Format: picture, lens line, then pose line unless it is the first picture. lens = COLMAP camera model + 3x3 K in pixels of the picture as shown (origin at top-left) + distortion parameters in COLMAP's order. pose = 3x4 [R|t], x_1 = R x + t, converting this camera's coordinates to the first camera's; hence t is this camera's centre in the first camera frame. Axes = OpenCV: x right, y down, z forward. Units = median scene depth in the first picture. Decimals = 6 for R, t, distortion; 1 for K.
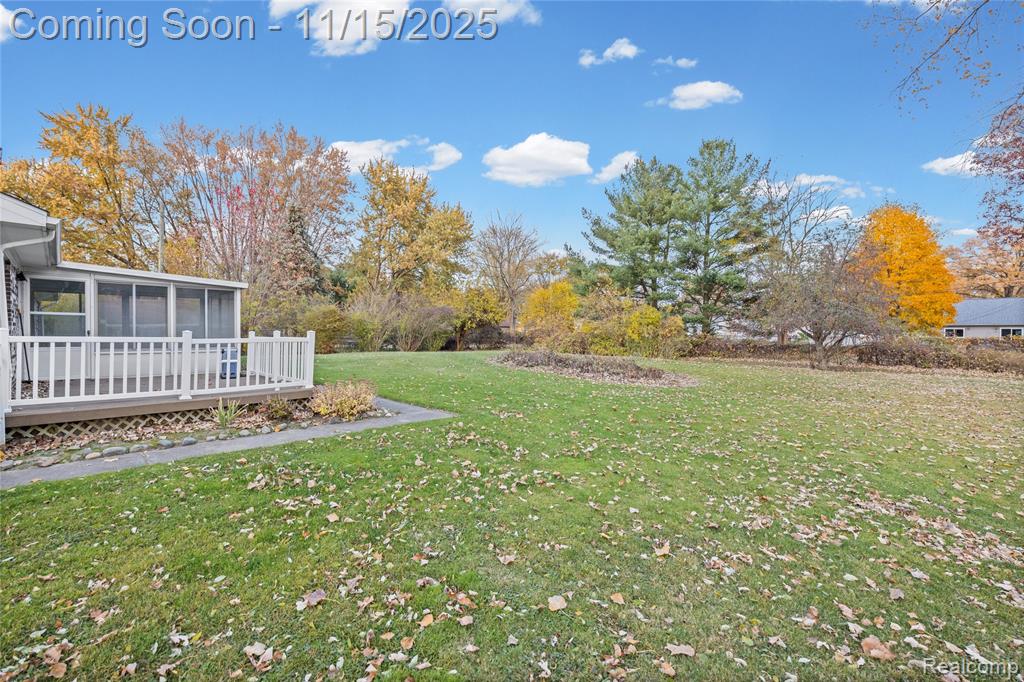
lens RADIAL K [[442.2, 0, 512.0], [0, 442.2, 341.0], [0, 0, 1]] dist [0.000809, 0.000203]
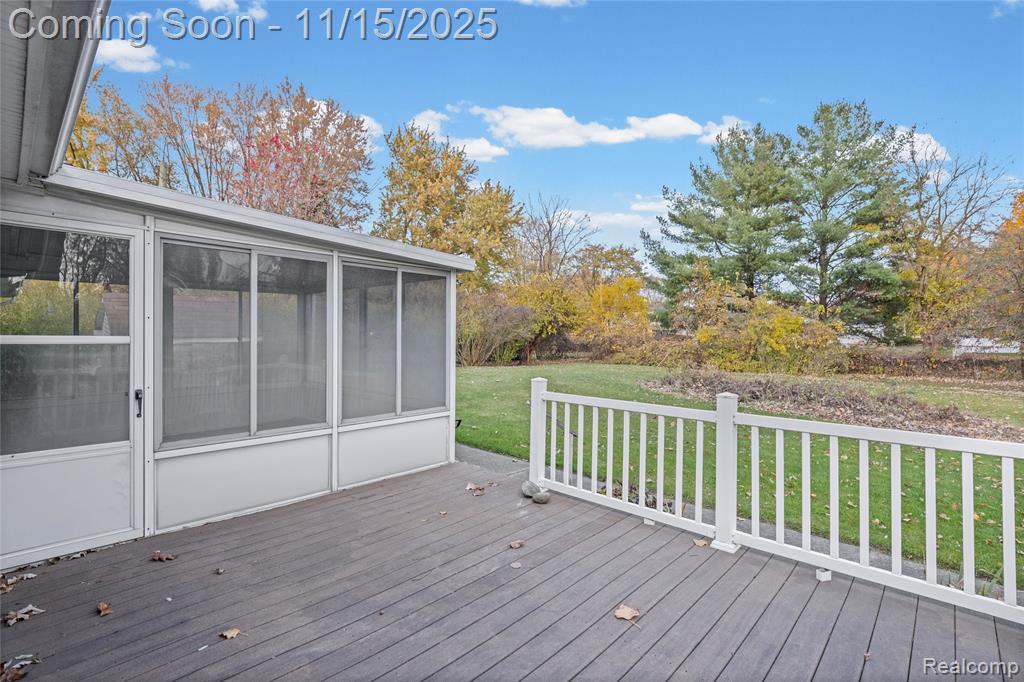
lens RADIAL K [[478.8, 0, 512.0], [0, 478.8, 336.4], [0, 0, 1]] dist [0.000180, 0.000030]
pose [[0.999841, 0.003458, 0.017483, -0.134361], [-0.003214, 0.999897, -0.013969, -0.011399], [-0.017530, 0.013911, 0.999750, 0.125612]]
